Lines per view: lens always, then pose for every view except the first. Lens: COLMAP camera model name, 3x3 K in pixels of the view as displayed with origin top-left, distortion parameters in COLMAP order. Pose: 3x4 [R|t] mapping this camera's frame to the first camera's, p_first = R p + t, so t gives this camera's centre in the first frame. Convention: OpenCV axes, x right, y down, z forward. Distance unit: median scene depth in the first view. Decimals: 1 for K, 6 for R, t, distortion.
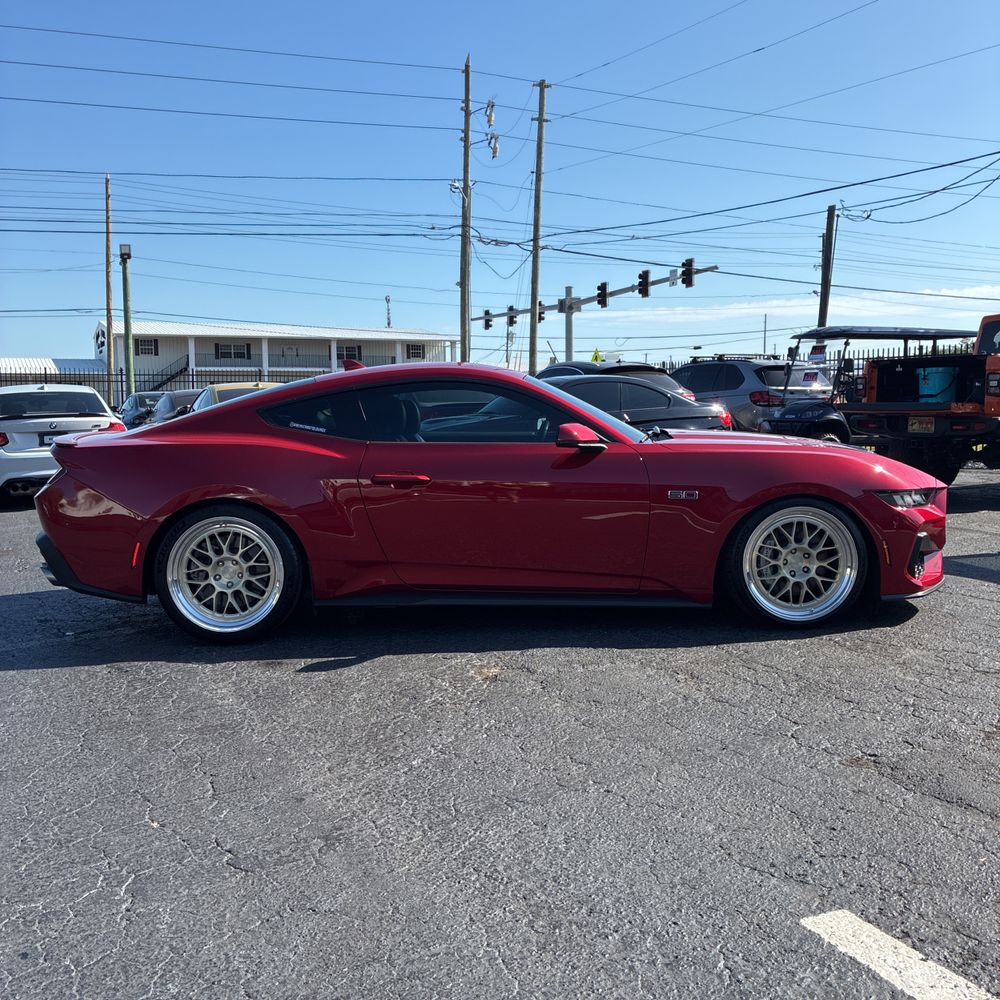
lens RADIAL K [[1004.1, 0, 501.7], [0, 1004.1, 498.5], [0, 0, 1]] dist [0.018154, 0.000000]
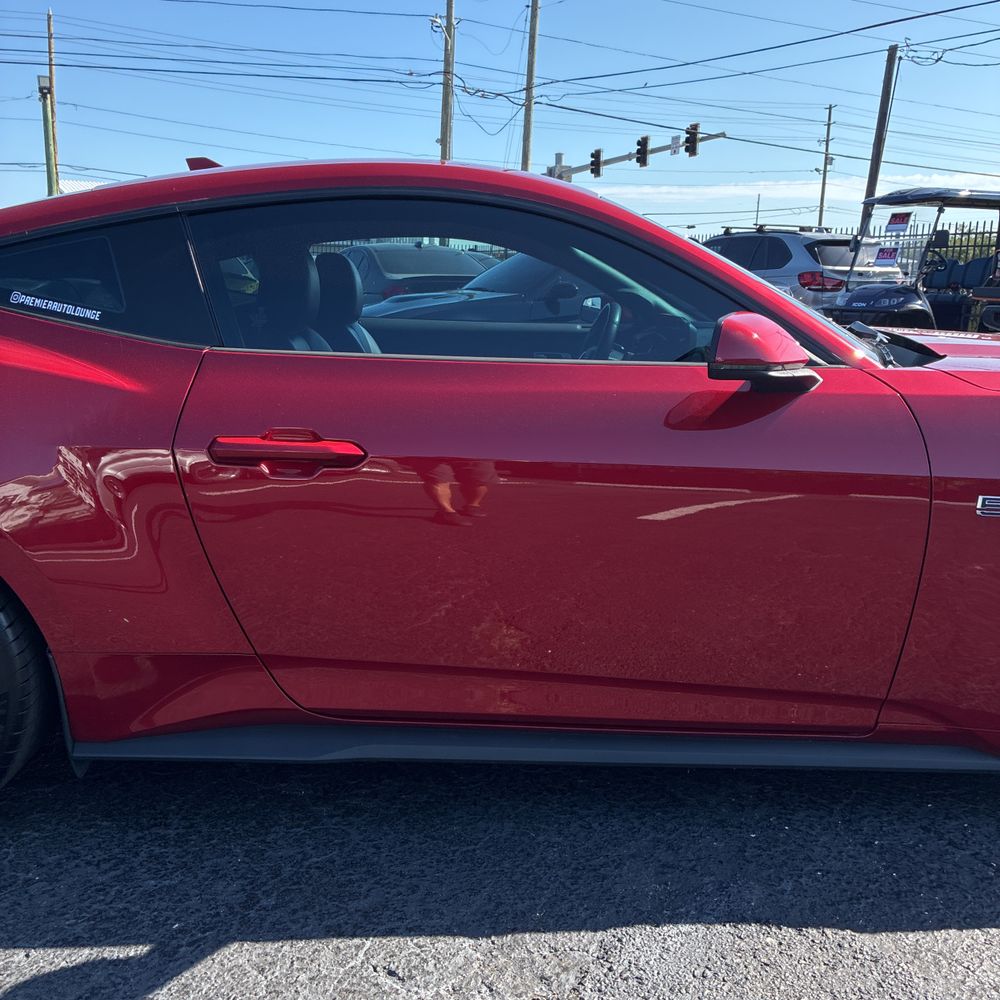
lens RADIAL K [[1004.1, 0, 493.4], [0, 1004.1, 501.1], [0, 0, 1]] dist [0.018154, 0.000000]
pose [[0.999585, 0.022387, 0.018154, -0.006434], [-0.024392, 0.992593, 0.119017, -0.010771], [-0.015356, -0.119411, 0.992726, 0.138972]]
